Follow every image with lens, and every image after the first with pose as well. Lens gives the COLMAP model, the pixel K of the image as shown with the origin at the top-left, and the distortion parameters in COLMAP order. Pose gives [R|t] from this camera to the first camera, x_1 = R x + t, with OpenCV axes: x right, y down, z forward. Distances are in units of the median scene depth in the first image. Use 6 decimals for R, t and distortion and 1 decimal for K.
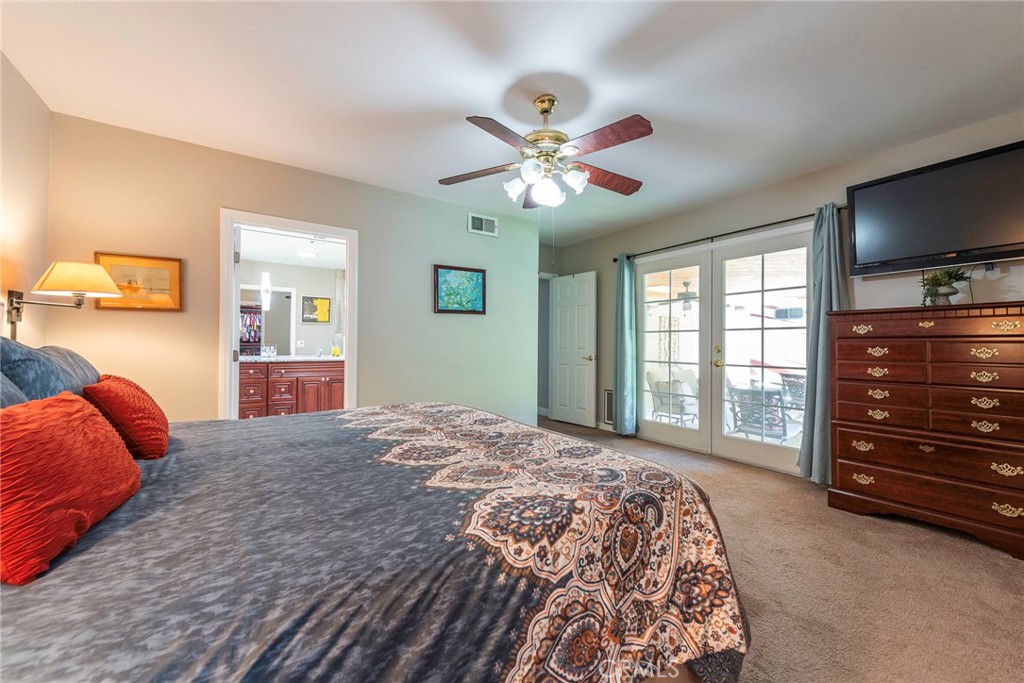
lens RADIAL K [[410.3, 0, 509.1], [0, 410.3, 339.3], [0, 0, 1]] dist [0.001805, 0.000036]
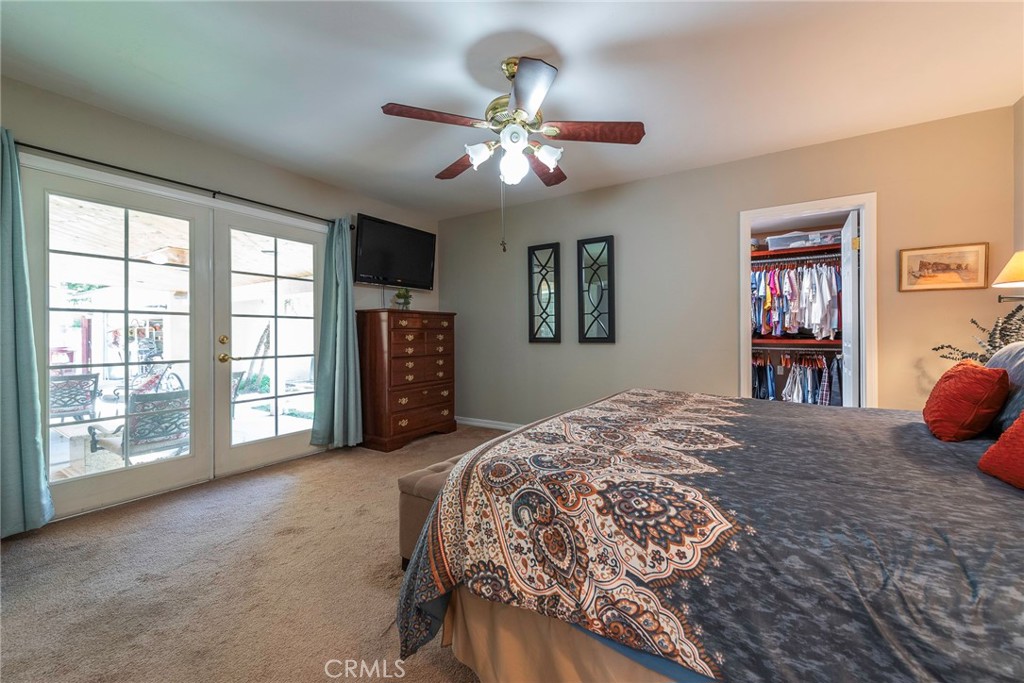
lens RADIAL K [[378.6, 0, 513.0], [0, 378.6, 333.6], [0, 0, 1]] dist [0.010646, 0.000063]
pose [[-0.394310, -0.014758, 0.918859, -0.738313], [-0.014384, 0.999848, 0.009887, -0.006332], [-0.918865, -0.009318, -0.394462, 1.548967]]
